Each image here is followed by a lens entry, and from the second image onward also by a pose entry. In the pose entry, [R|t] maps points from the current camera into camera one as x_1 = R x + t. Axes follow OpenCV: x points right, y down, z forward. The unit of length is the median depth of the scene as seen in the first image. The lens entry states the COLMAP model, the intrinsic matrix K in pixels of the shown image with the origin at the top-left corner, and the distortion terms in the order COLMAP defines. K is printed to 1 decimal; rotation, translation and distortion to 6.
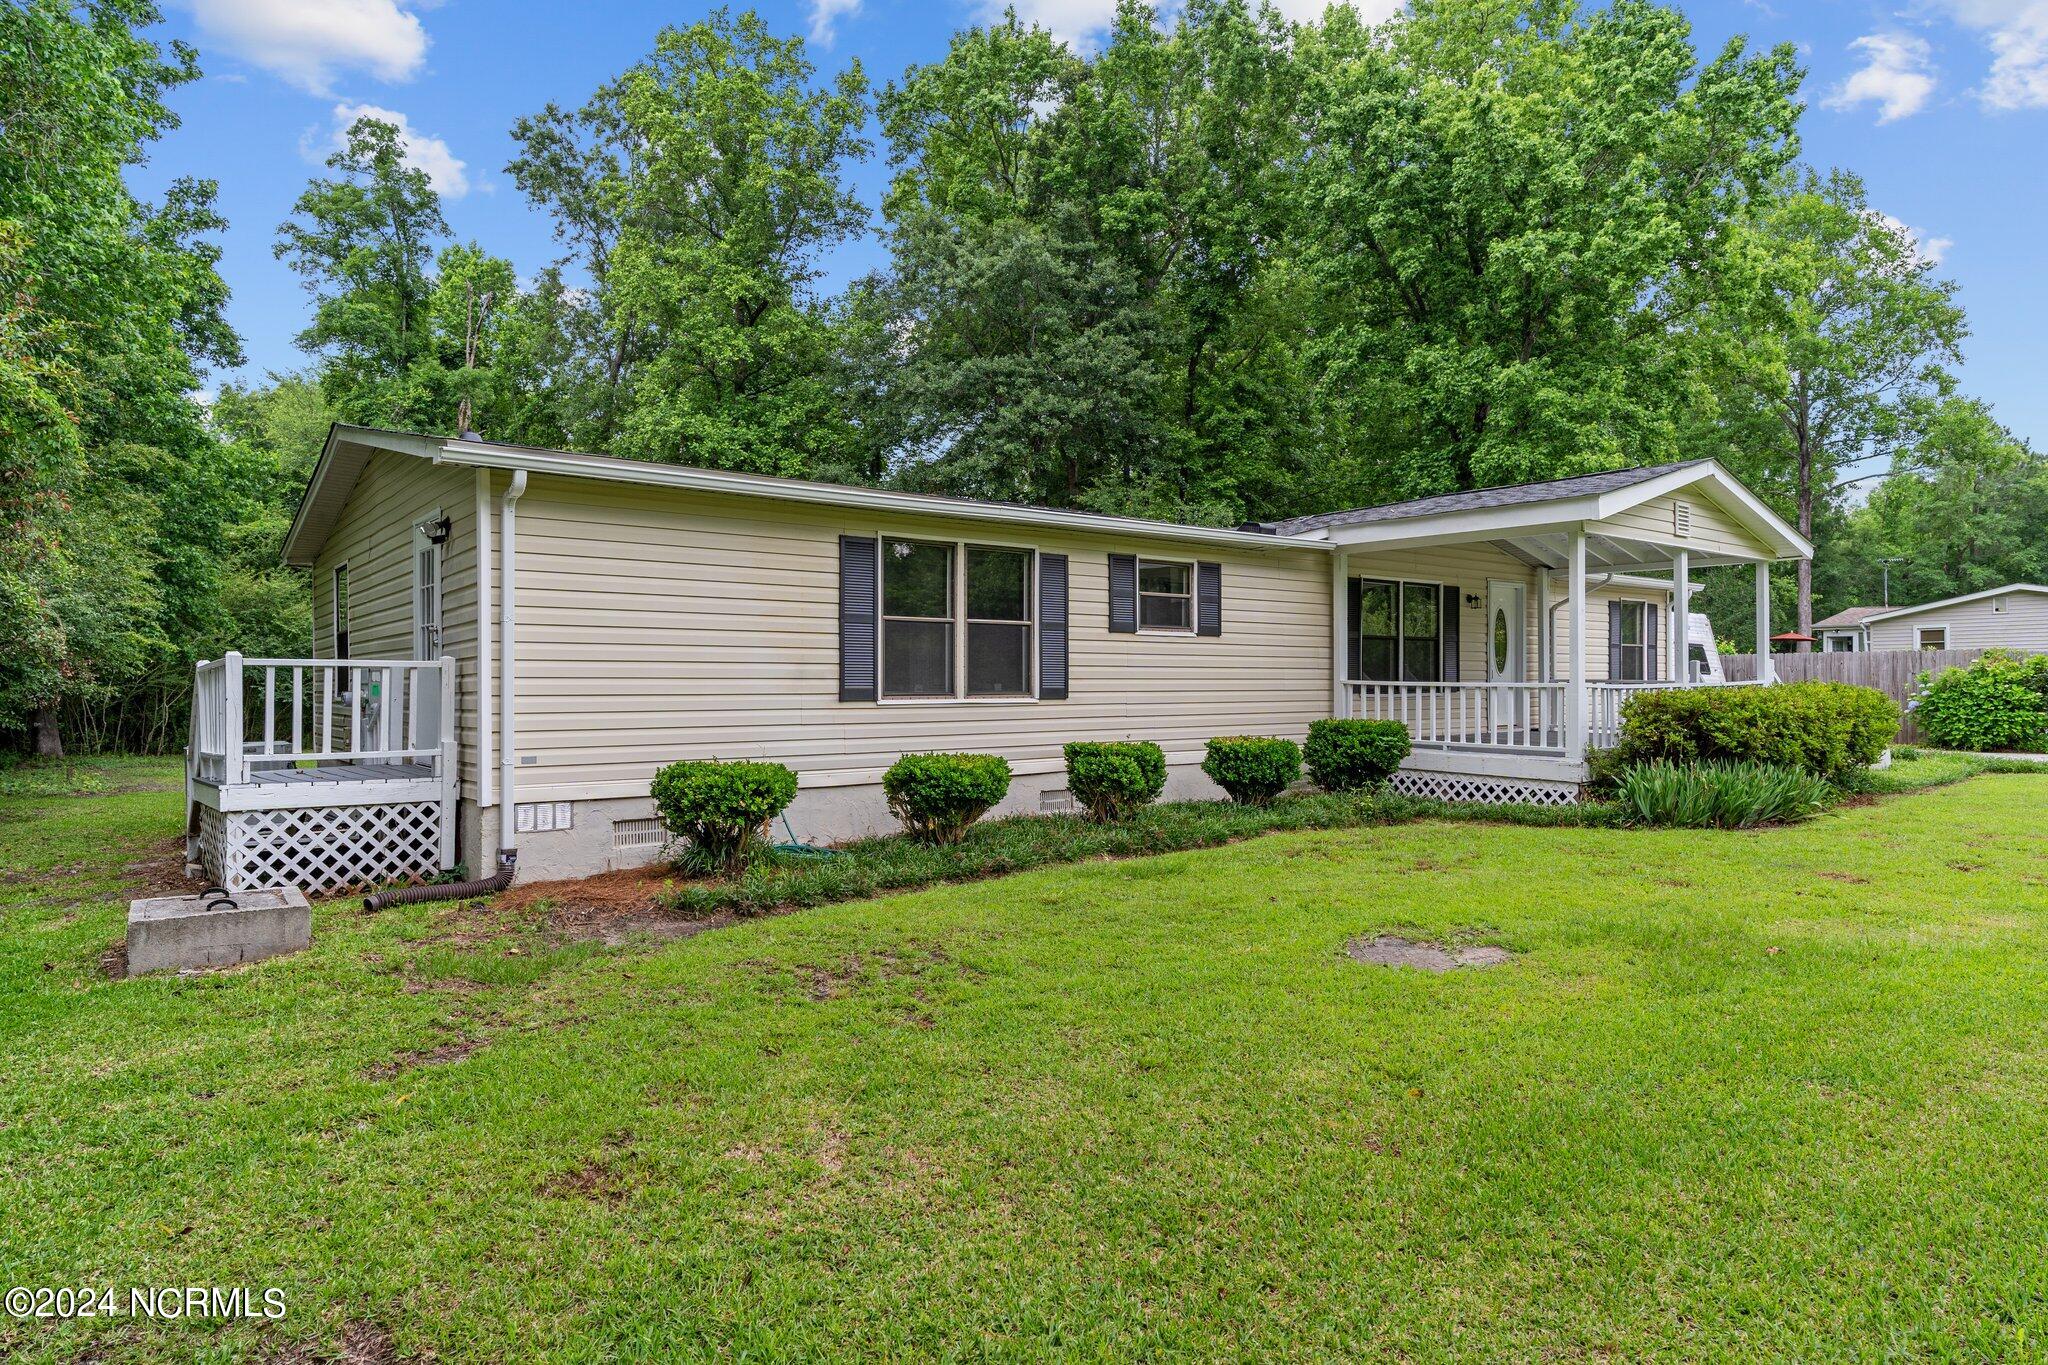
lens RADIAL K [[1163.5, 0, 1024.1], [0, 1163.5, 676.6], [0, 0, 1]] dist [-0.000252, 0.000474]
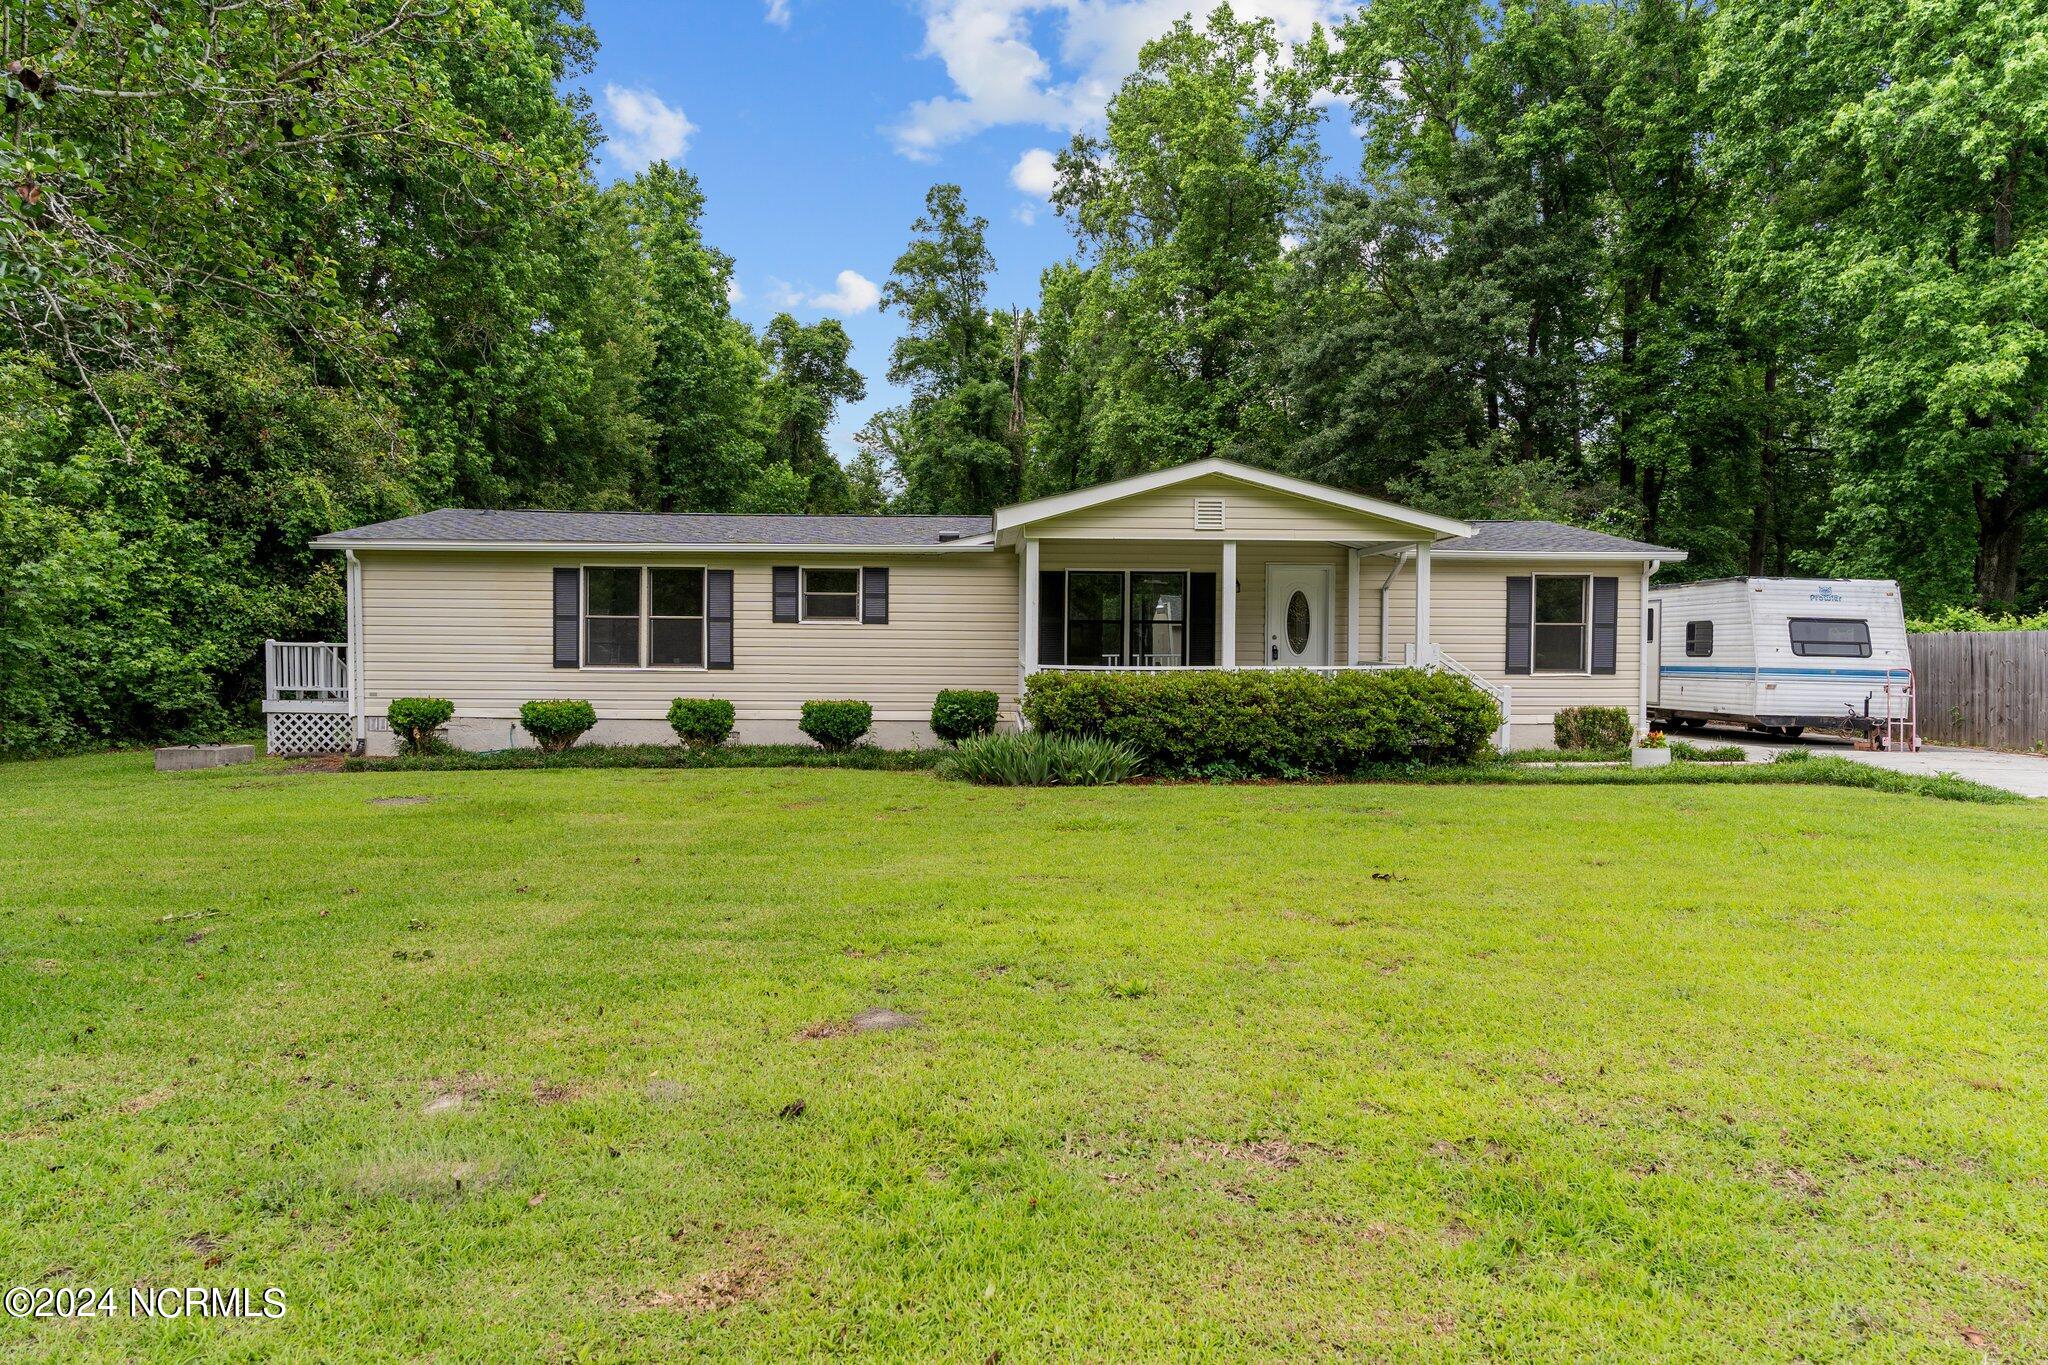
lens RADIAL K [[1250.6, 0, 1024.0], [0, 1250.6, 682.5], [0, 0, 1]] dist [-0.007712, -0.000933]
pose [[0.813348, 0.022487, -0.581343, 0.890707], [-0.006191, 0.999531, 0.030002, -0.009432], [0.581745, -0.020803, 0.813105, -0.037839]]
